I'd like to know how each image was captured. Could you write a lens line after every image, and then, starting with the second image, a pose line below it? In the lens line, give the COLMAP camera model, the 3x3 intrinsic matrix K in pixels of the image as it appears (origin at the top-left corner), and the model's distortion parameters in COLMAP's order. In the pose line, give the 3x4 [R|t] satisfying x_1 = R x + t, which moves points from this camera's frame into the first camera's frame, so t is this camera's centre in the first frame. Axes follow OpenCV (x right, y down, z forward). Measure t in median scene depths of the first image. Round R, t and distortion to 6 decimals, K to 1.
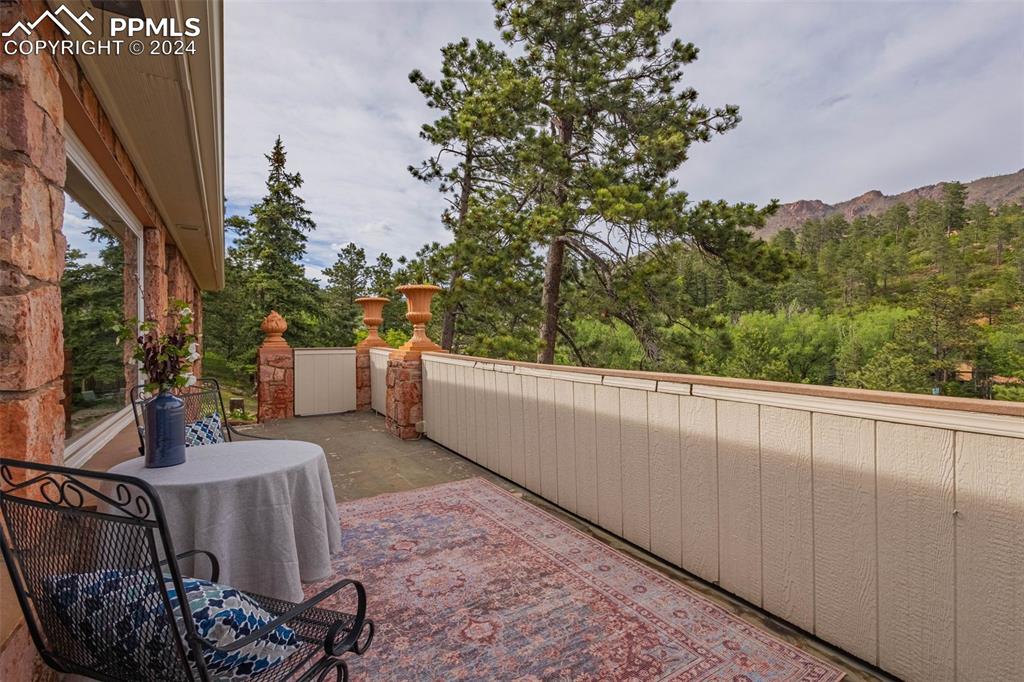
lens RADIAL K [[476.1, 0, 508.4], [0, 476.1, 336.1], [0, 0, 1]] dist [-0.001052, 0.000036]
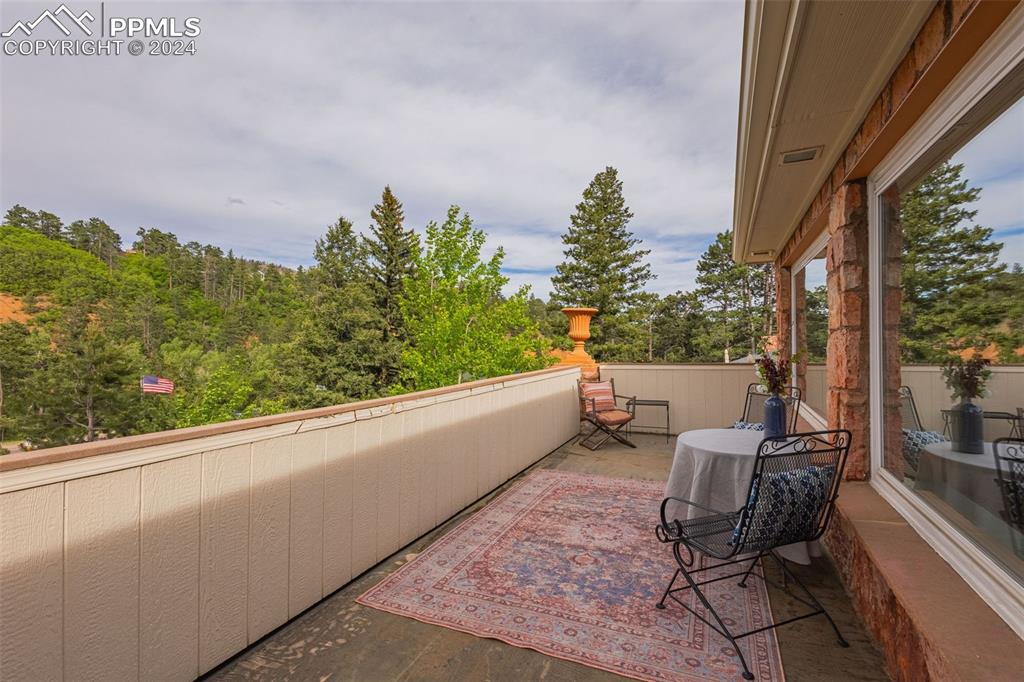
lens RADIAL K [[476.1, 0, 508.5], [0, 476.1, 338.5], [0, 0, 1]] dist [-0.001052, 0.000036]
pose [[-0.569353, 0.013085, 0.821989, -0.990903], [0.014990, 0.999872, -0.005534, -0.053532], [-0.821956, 0.009171, -0.569477, 1.716398]]
